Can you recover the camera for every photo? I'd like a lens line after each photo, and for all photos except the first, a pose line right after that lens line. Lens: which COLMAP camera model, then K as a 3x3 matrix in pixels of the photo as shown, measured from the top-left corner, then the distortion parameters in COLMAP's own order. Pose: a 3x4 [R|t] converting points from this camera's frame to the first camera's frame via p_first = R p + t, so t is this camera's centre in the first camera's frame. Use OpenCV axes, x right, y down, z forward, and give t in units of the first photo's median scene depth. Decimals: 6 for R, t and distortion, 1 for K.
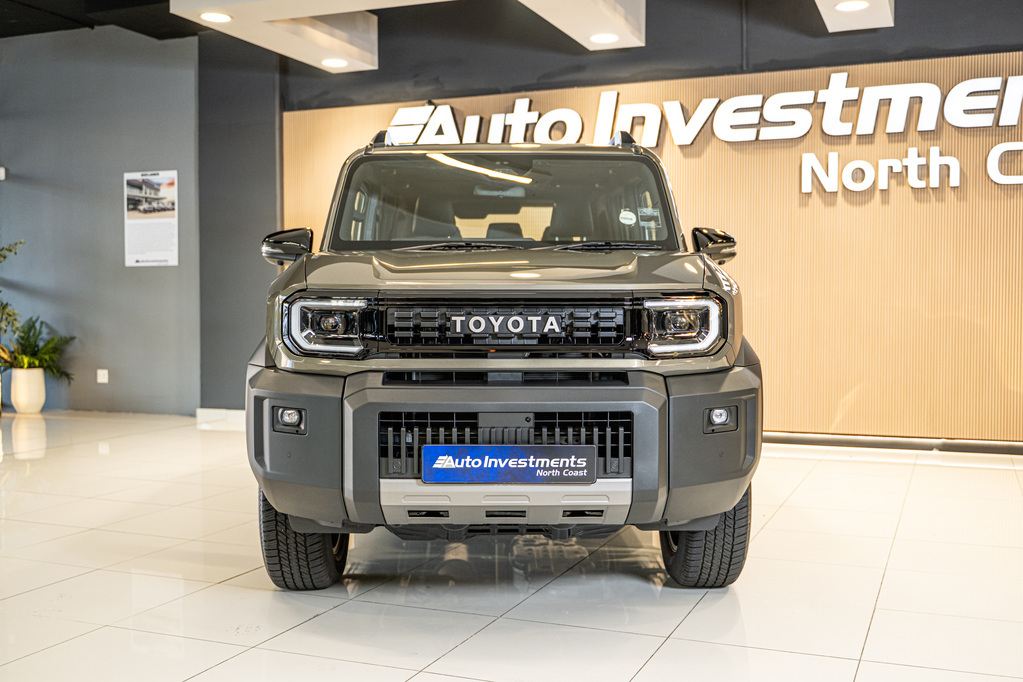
lens RADIAL K [[1101.1, 0, 508.4], [0, 1101.1, 339.9], [0, 0, 1]] dist [0.000031, 0.000000]
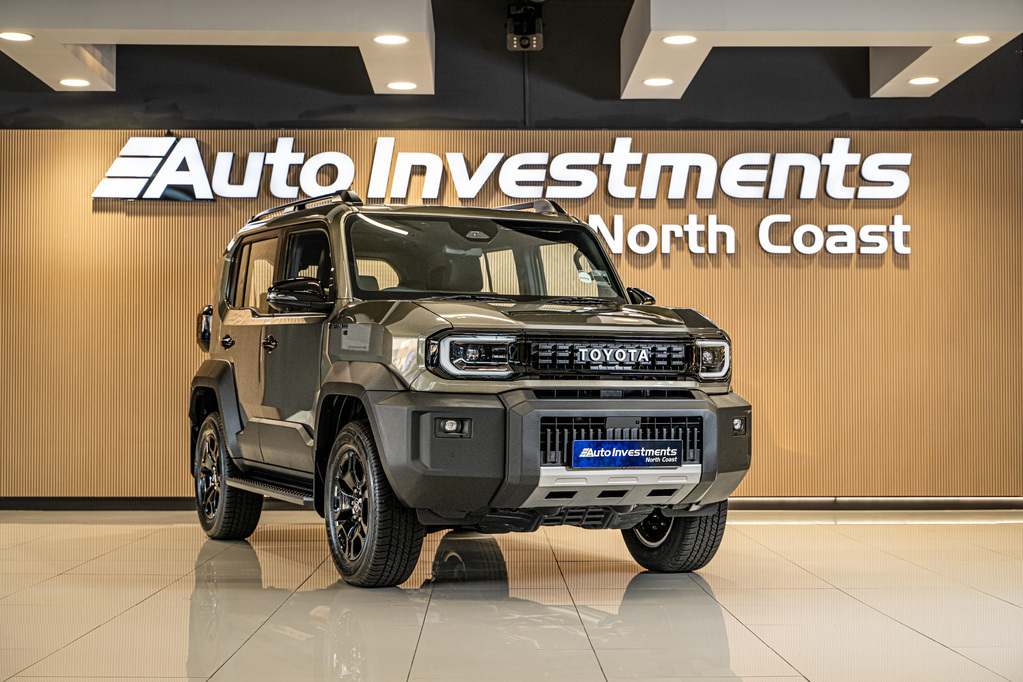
lens RADIAL K [[1729.7, 0, 514.9], [0, 1729.7, 356.9], [0, 0, 1]] dist [0.014551, 0.000000]
pose [[0.916527, 0.011653, 0.399802, -0.934672], [0.011741, 0.998361, -0.056013, 0.102916], [-0.399799, 0.056032, 0.914888, -0.886830]]
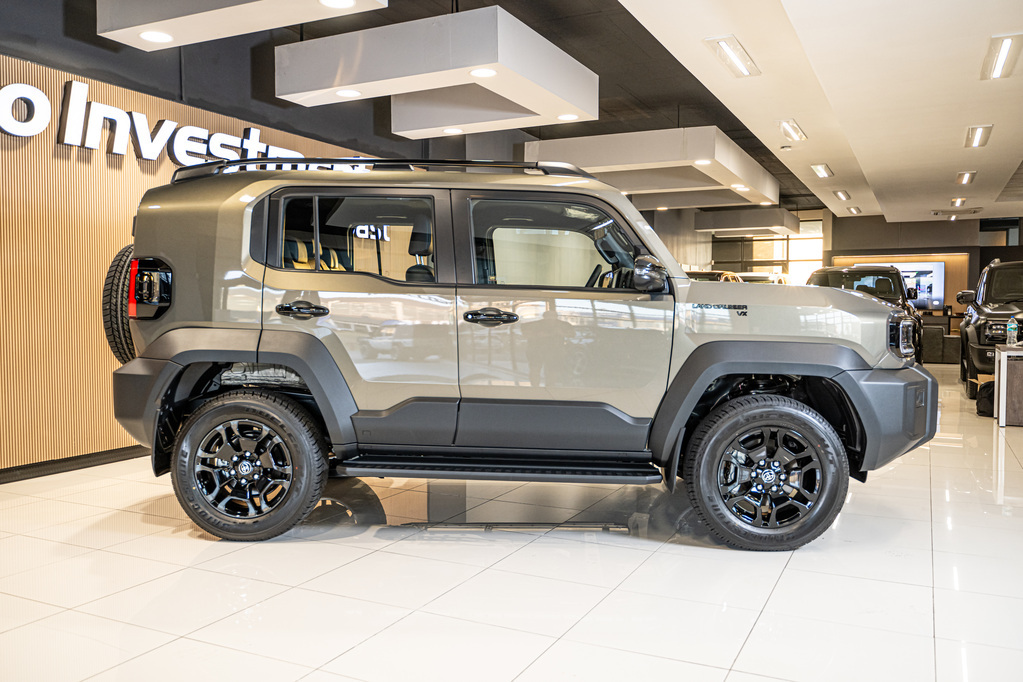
lens RADIAL K [[866.5, 0, 505.9], [0, 866.5, 344.5], [0, 0, 1]] dist [0.015548, 0.000270]
pose [[0.087817, -0.038352, 0.995398, -1.438989], [0.028449, 0.998948, 0.035979, -0.061159], [-0.995730, 0.025159, 0.088815, 1.413051]]
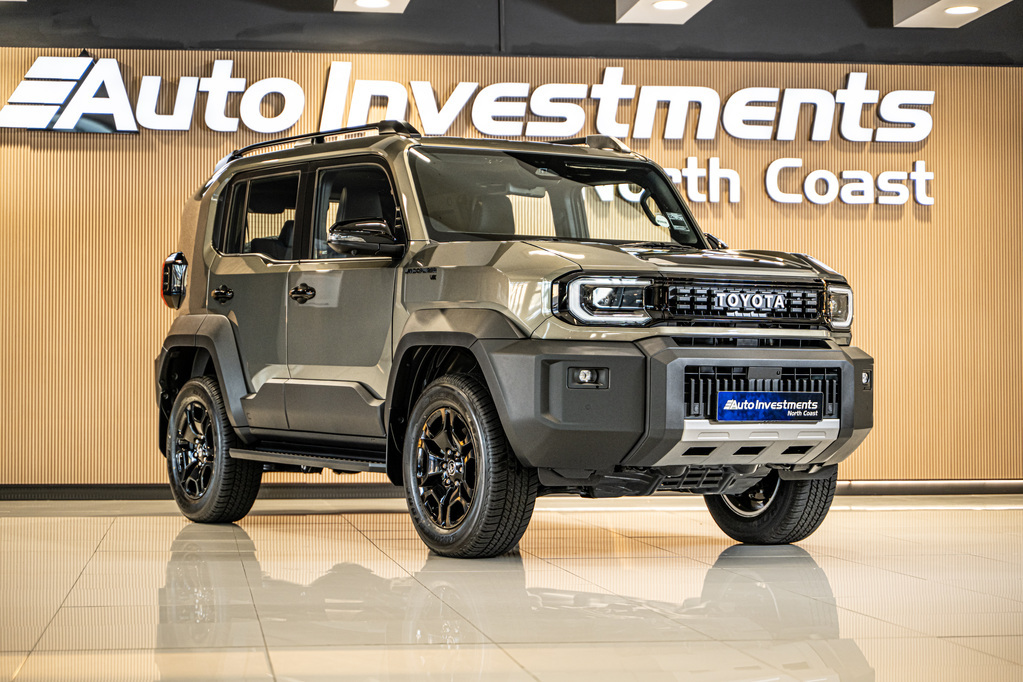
lens RADIAL K [[2213.6, 0, 499.0], [0, 2213.6, 321.2], [0, 0, 1]] dist [0.001865, 0.000000]
pose [[0.860545, 0.020283, 0.508971, -1.483920], [0.016010, 0.997636, -0.066826, 0.167888], [-0.509123, 0.065656, 0.858186, -1.001041]]
